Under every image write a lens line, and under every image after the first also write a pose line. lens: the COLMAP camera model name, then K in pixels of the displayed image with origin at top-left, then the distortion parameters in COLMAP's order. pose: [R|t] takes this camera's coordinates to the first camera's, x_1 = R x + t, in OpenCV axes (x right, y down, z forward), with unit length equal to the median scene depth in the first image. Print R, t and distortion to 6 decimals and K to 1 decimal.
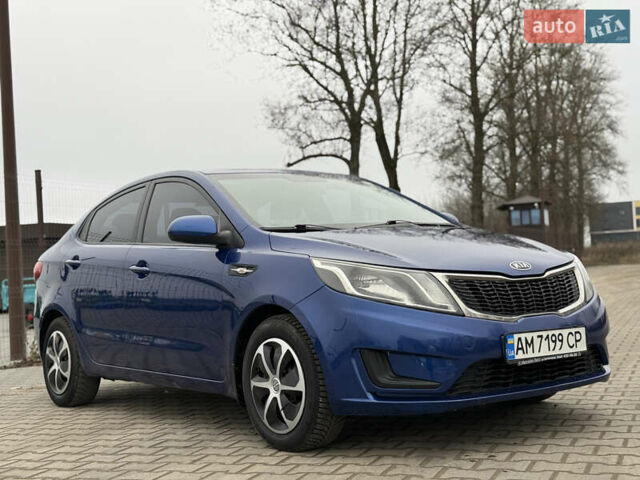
lens RADIAL K [[891.0, 0, 318.5], [0, 891.0, 253.3], [0, 0, 1]] dist [0.132459, -0.080425]
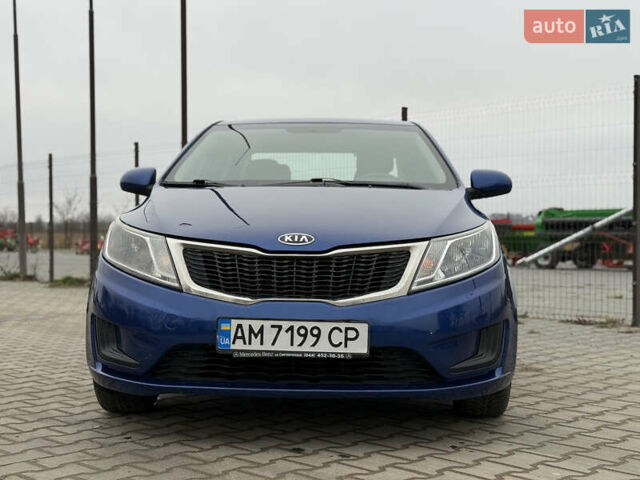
lens RADIAL K [[891.0, 0, 318.5], [0, 891.0, 253.3], [0, 0, 1]] dist [0.132459, -0.080425]
pose [[0.778094, 0.082016, -0.622770, 0.726750], [-0.044164, 0.996129, 0.076007, -0.034689], [0.626593, -0.031637, 0.778704, 0.370738]]
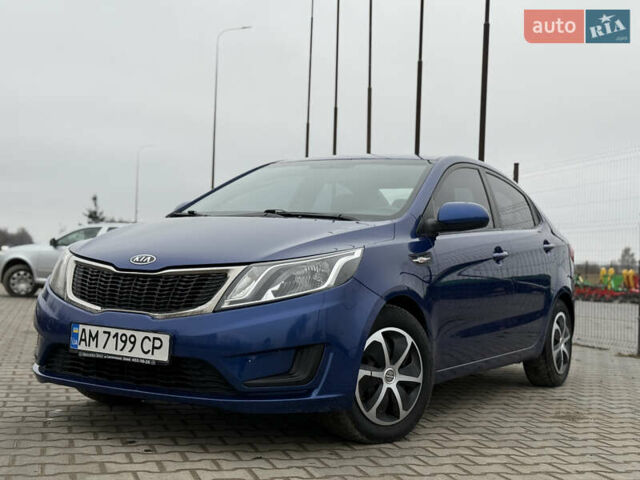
lens RADIAL K [[891.0, 0, 318.5], [0, 891.0, 253.3], [0, 0, 1]] dist [0.132459, -0.080425]
pose [[0.379570, 0.068442, -0.922628, 1.134581], [-0.047481, 0.997387, 0.054454, -0.051325], [0.923944, 0.023138, 0.381828, 0.788506]]
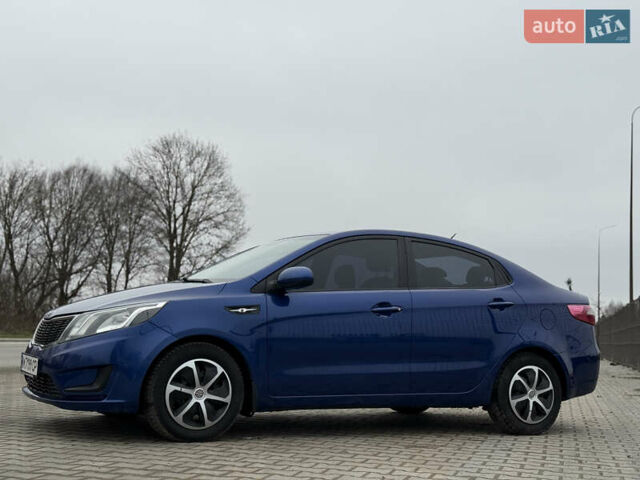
lens RADIAL K [[891.0, 0, 318.5], [0, 891.0, 253.3], [0, 0, 1]] dist [0.132459, -0.080425]
pose [[-0.154928, -0.025401, -0.987599, 1.575317], [-0.010290, 0.999657, -0.024097, -0.049685], [0.987872, 0.006429, -0.155136, 1.613961]]
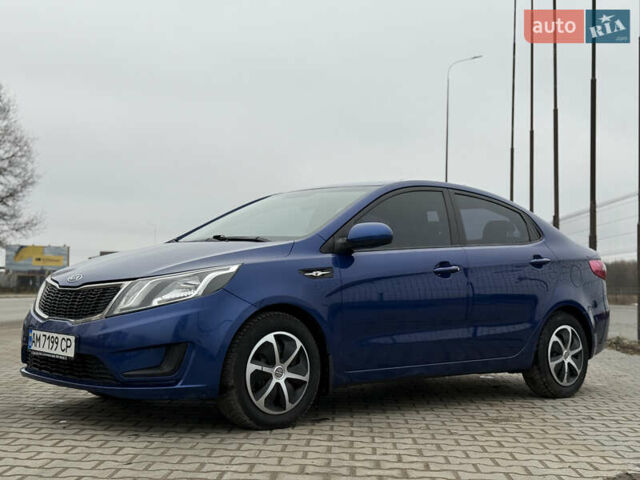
lens RADIAL K [[891.0, 0, 318.5], [0, 891.0, 253.3], [0, 0, 1]] dist [0.132459, -0.080425]
pose [[0.081725, 0.030290, -0.996195, 1.407854], [-0.008229, 0.999525, 0.029716, -0.055796], [0.996621, 0.005769, 0.081935, 1.192320]]
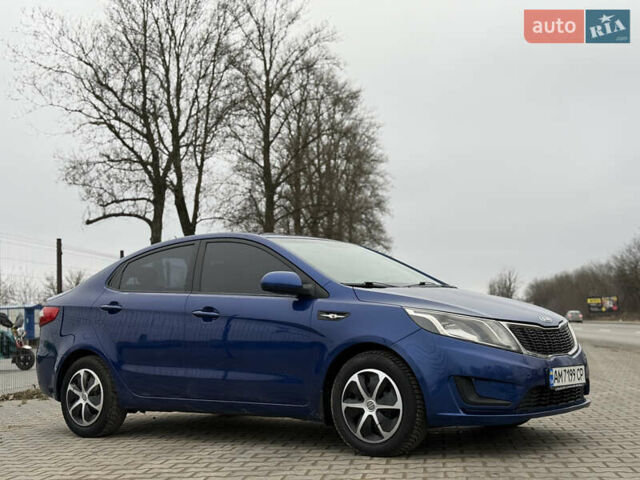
lens RADIAL K [[891.0, 0, 318.5], [0, 891.0, 253.3], [0, 0, 1]] dist [0.132459, -0.080425]
pose [[0.965918, 0.050952, 0.253783, -0.450700], [-0.032596, 0.996574, -0.076018, 0.028612], [-0.256786, 0.065155, 0.964269, -0.235324]]
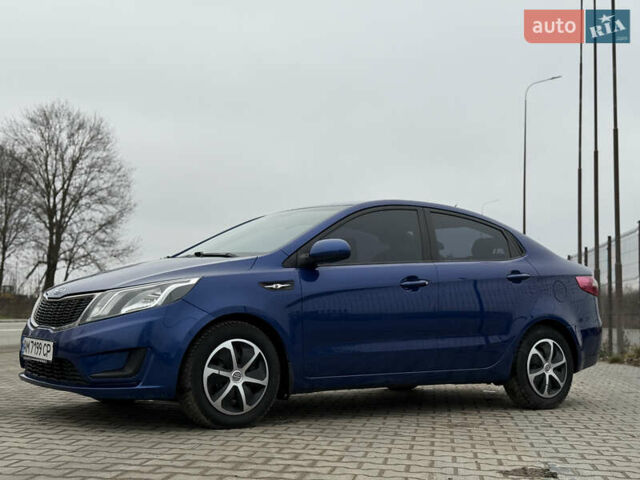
lens RADIAL K [[891.0, 0, 318.5], [0, 891.0, 253.3], [0, 0, 1]] dist [0.132459, -0.080425]
pose [[-0.023094, 0.002115, -0.999731, 1.508322], [-0.002830, 0.999994, 0.002181, -0.043672], [0.999729, 0.002879, -0.023088, 1.375015]]
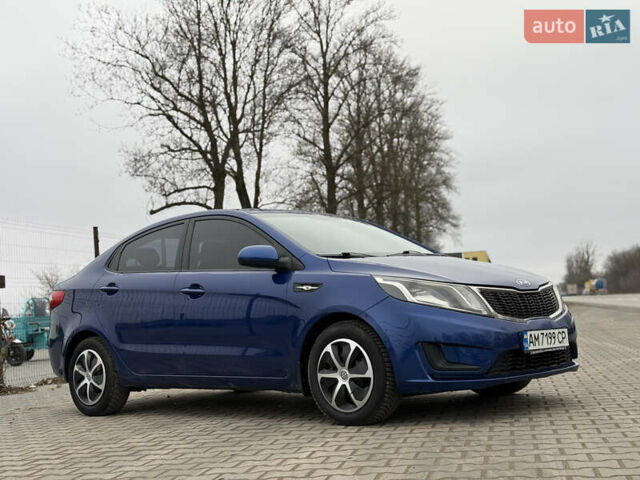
lens RADIAL K [[891.0, 0, 318.5], [0, 891.0, 253.3], [0, 0, 1]] dist [0.132459, -0.080425]
pose [[0.984382, 0.006738, 0.175916, -0.306108], [0.003038, 0.998469, -0.055239, 0.042310], [-0.176019, 0.054910, 0.982854, -0.265046]]
